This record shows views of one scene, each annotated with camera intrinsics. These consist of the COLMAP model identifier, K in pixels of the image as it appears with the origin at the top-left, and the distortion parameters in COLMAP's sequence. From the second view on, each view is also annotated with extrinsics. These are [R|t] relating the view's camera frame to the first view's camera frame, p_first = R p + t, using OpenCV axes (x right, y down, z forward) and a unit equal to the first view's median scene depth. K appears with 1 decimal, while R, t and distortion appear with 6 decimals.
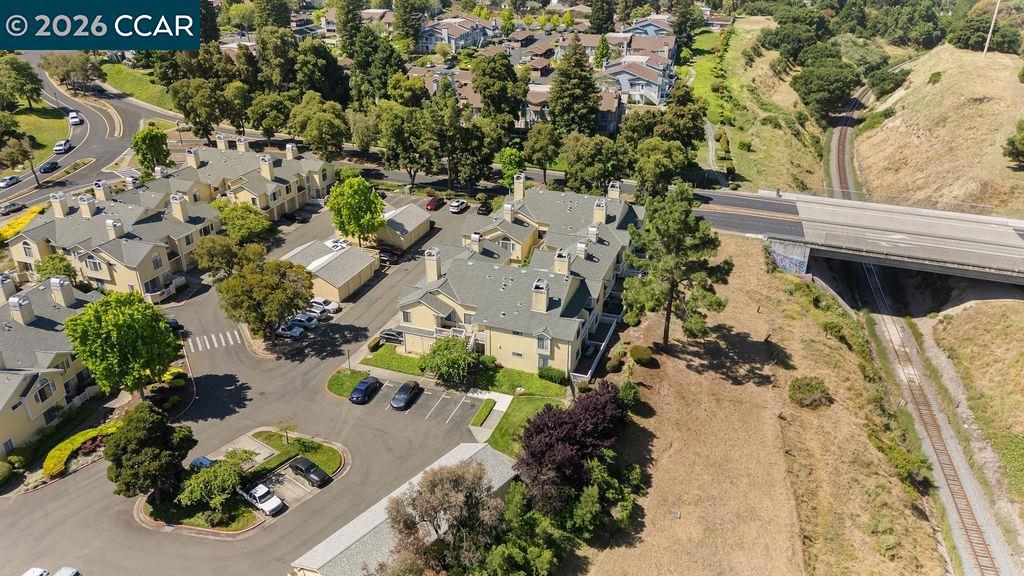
lens RADIAL K [[749.3, 0, 515.4], [0, 749.3, 284.8], [0, 0, 1]] dist [0.044844, -0.028250]
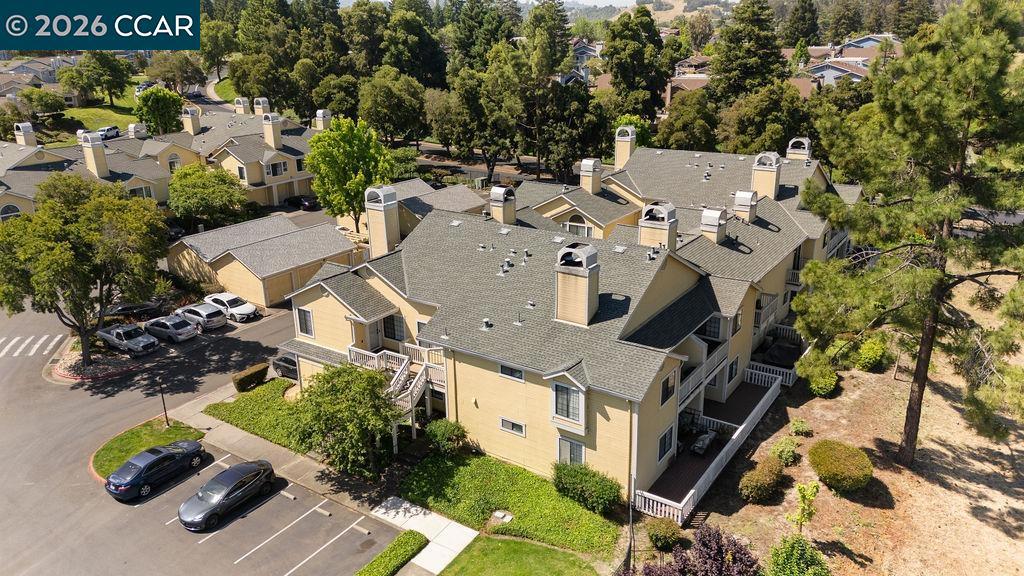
lens RADIAL K [[749.3, 0, 505.2], [0, 749.3, 290.9], [0, 0, 1]] dist [0.044844, -0.028250]
pose [[0.965738, 0.064052, -0.251492, 0.091353], [-0.090843, 0.991189, -0.096398, 0.056456], [0.243101, 0.115941, 0.963047, 0.563289]]
